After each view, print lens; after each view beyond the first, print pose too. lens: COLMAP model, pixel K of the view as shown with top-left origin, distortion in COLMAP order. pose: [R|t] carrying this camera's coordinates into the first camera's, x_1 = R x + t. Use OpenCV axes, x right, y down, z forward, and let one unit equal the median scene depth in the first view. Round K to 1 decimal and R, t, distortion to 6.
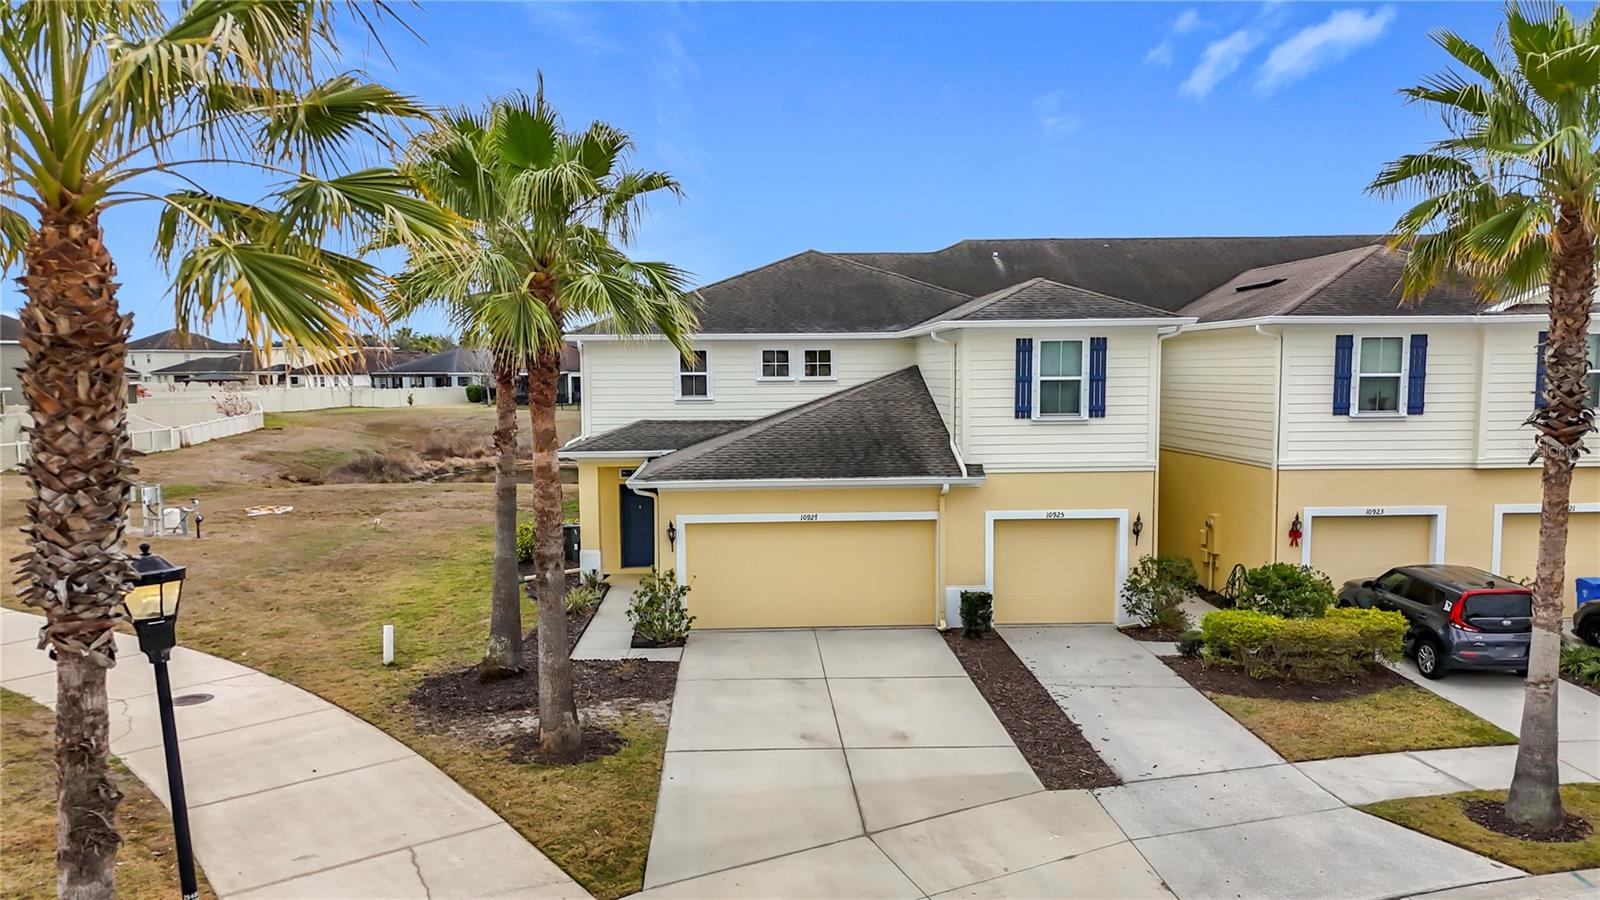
lens RADIAL K [[1166.4, 0, 800.3], [0, 1166.4, 478.6], [0, 0, 1]] dist [0.117712, -0.114905]
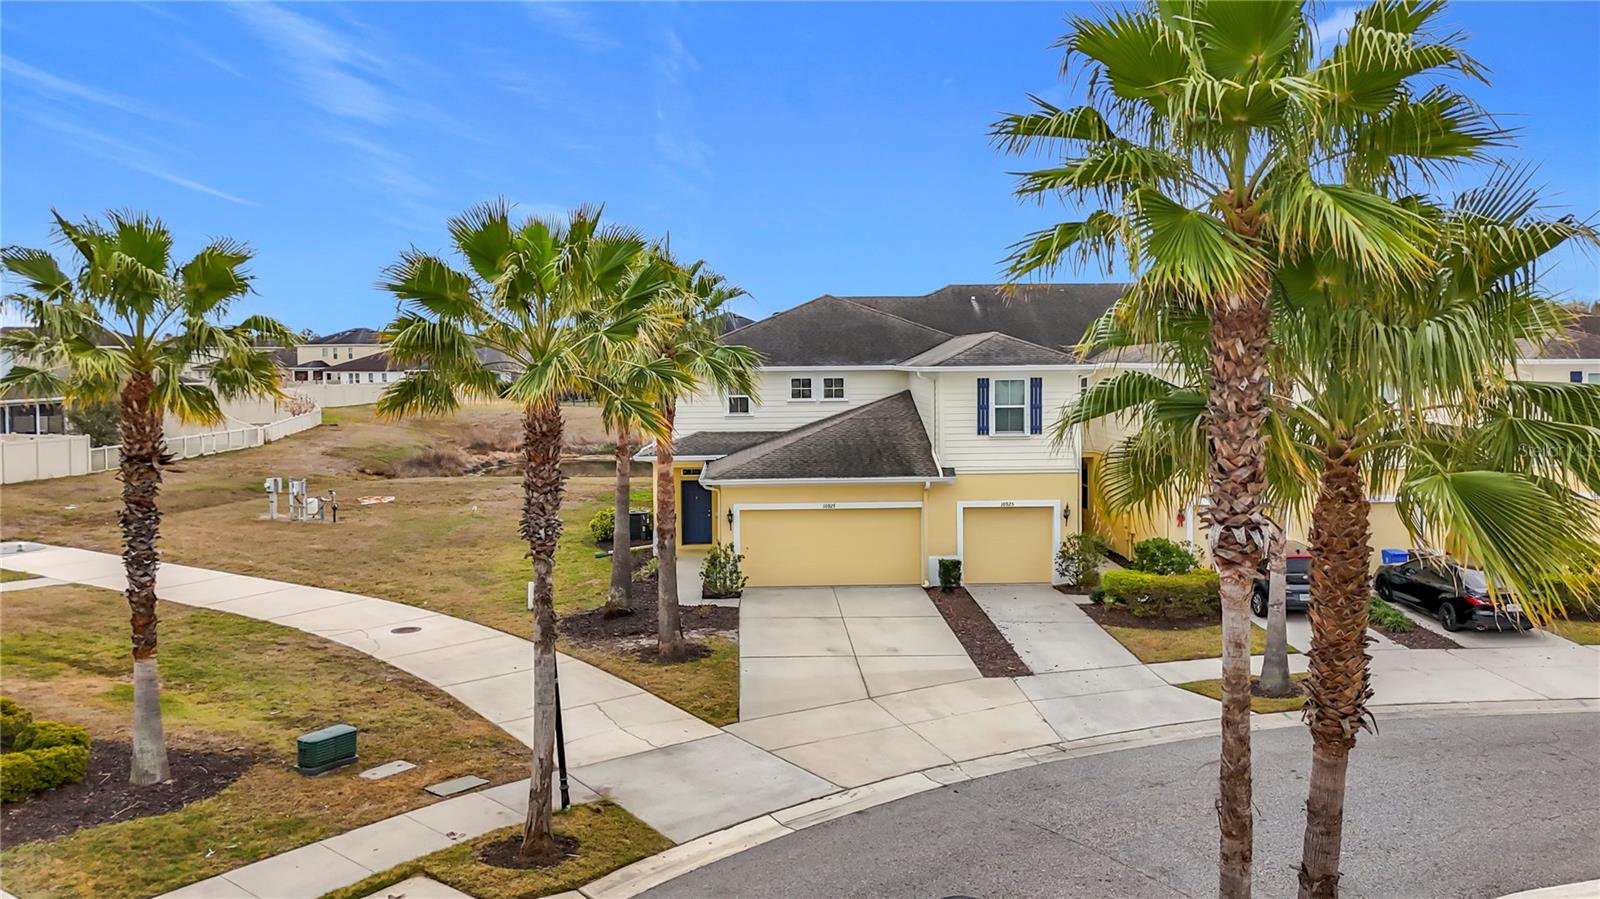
lens RADIAL K [[1191.8, 0, 803.3], [0, 1191.8, 417.1], [0, 0, 1]] dist [0.088894, -0.131365]
pose [[0.999997, 0.001710, -0.001641, -0.021137], [-0.001778, 0.999098, -0.042429, -0.011598], [0.001567, 0.042431, 0.999098, -0.416674]]
